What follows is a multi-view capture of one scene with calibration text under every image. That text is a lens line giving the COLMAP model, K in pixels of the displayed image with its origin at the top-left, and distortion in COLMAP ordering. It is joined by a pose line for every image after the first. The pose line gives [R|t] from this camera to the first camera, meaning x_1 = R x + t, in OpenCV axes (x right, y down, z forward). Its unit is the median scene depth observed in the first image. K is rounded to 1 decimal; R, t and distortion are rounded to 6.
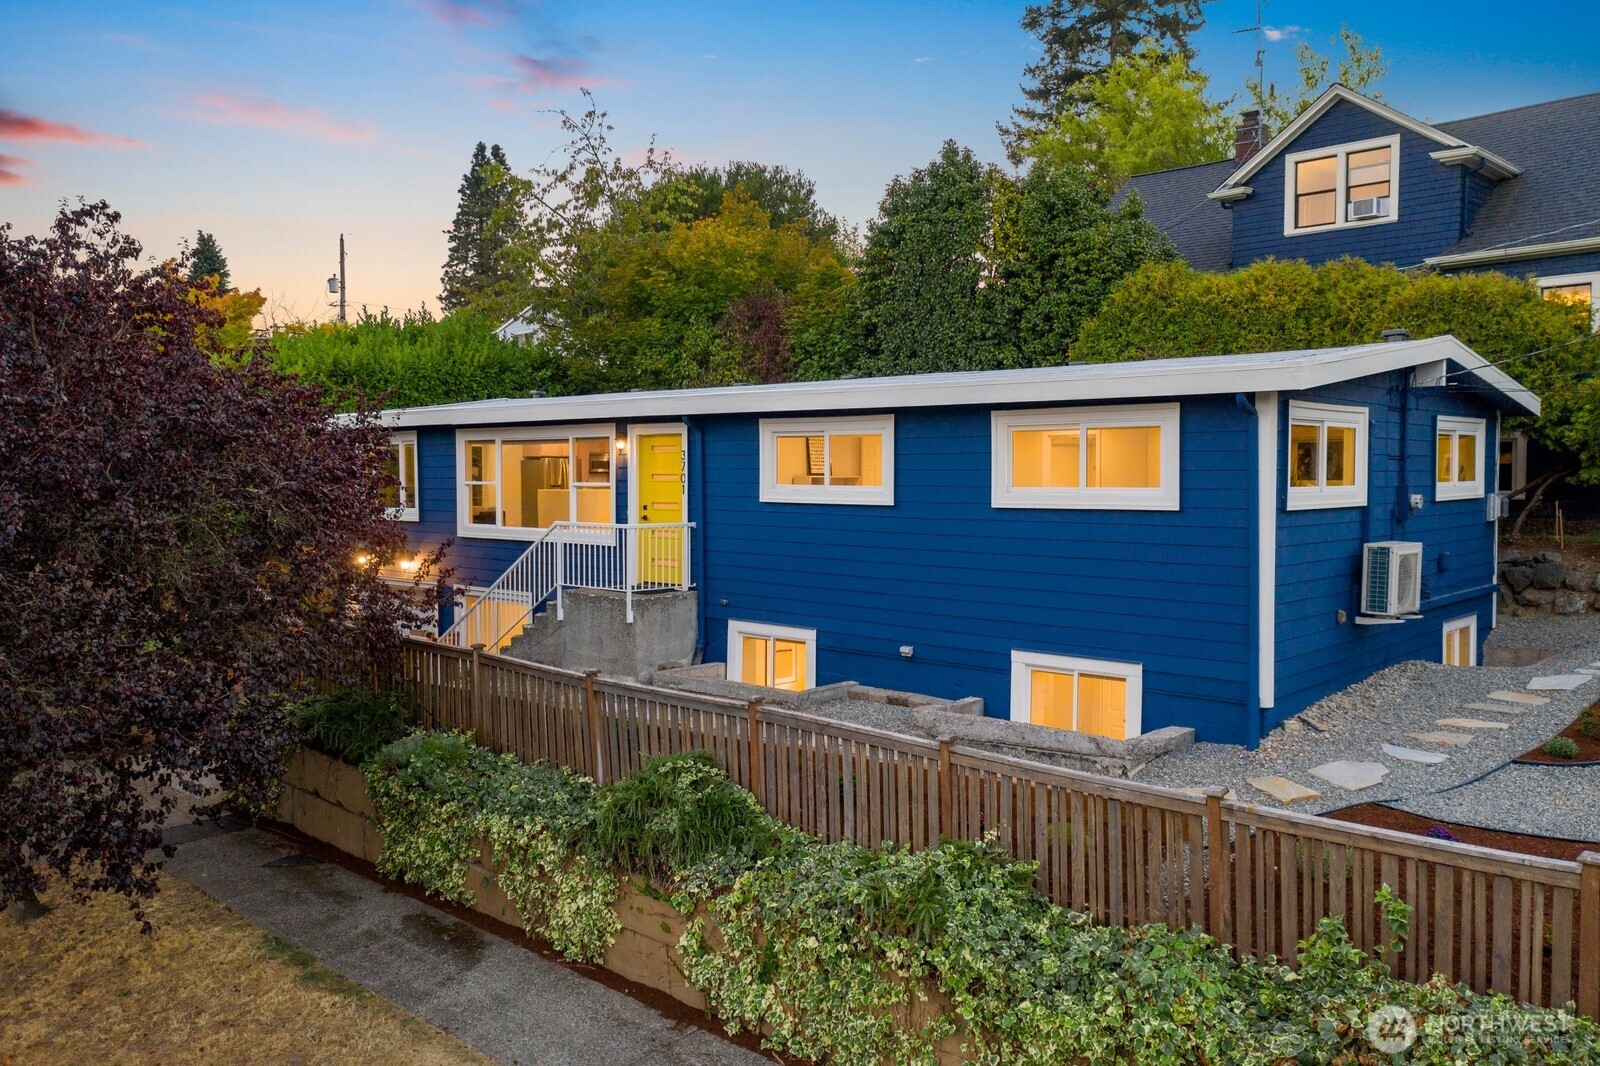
lens RADIAL K [[1272.8, 0, 800.0], [0, 1272.8, 533.0], [0, 0, 1]] dist [-0.010558, -0.006832]
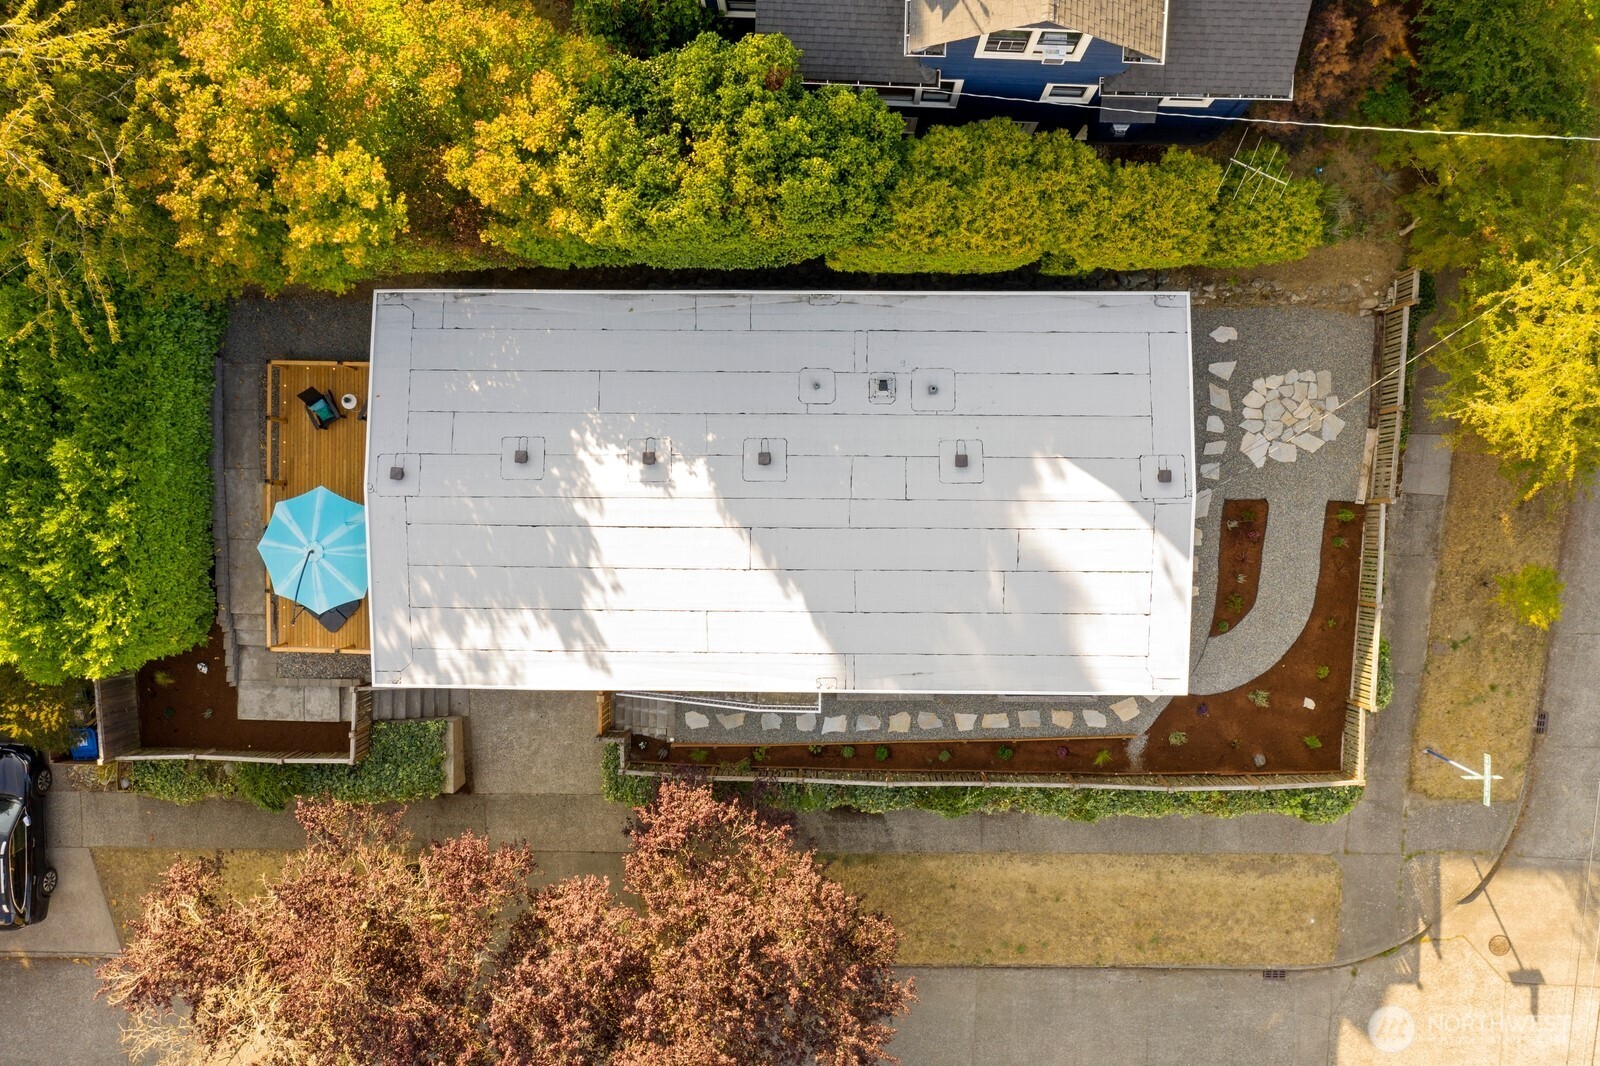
lens RADIAL K [[1272.8, 0, 800.0], [0, 1272.8, 533.0], [0, 0, 1]] dist [-0.010558, -0.006832]
pose [[0.745090, -0.666704, -0.018607, 0.070550], [0.055581, 0.034265, 0.997866, -2.395205], [-0.664644, -0.744534, 0.062586, 1.380070]]
